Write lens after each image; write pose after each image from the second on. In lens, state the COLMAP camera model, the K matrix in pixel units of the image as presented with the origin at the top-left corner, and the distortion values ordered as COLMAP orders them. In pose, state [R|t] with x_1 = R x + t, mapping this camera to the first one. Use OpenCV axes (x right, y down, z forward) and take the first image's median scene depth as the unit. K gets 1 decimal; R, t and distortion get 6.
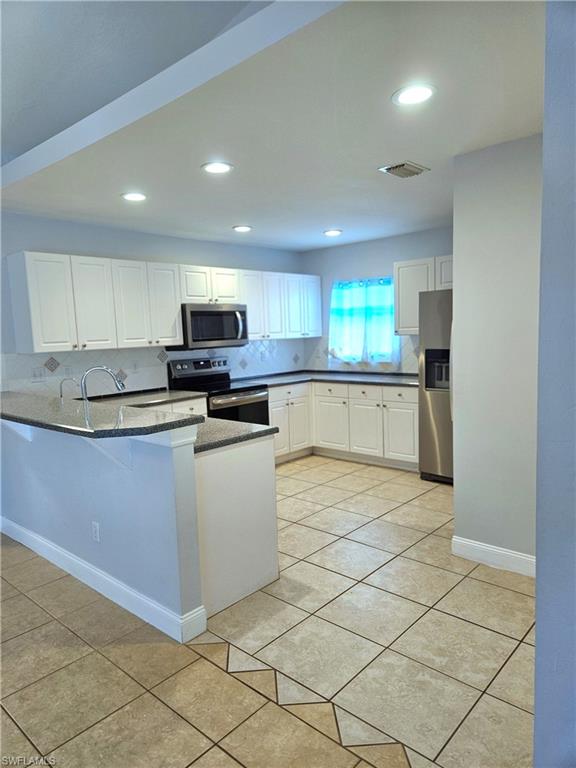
lens RADIAL K [[517.4, 0, 274.3], [0, 517.4, 387.4], [0, 0, 1]] dist [0.062945, -0.040883]
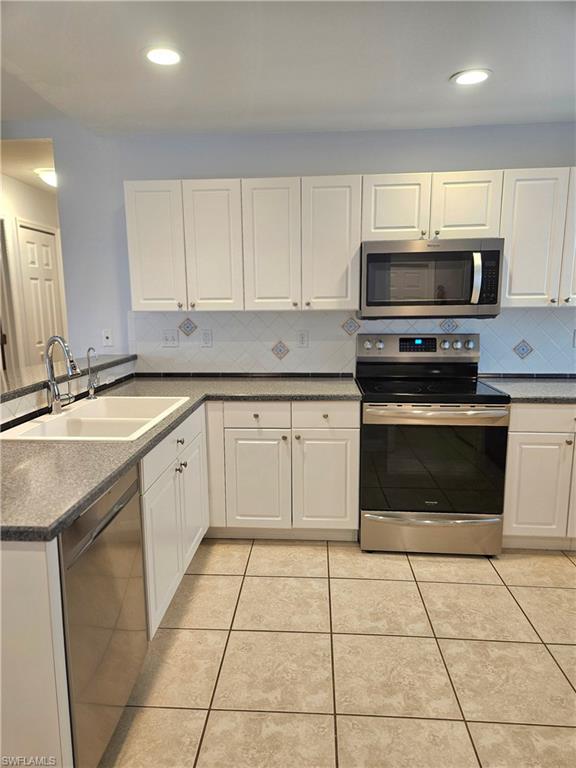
lens RADIAL K [[517.4, 0, 288.6], [0, 517.4, 383.7], [0, 0, 1]] dist [0.062945, -0.040883]
pose [[0.626214, 0.163082, -0.762405, 0.246283], [-0.100027, 0.986602, 0.128880, -0.063915], [0.773208, -0.004445, 0.634137, 0.517502]]
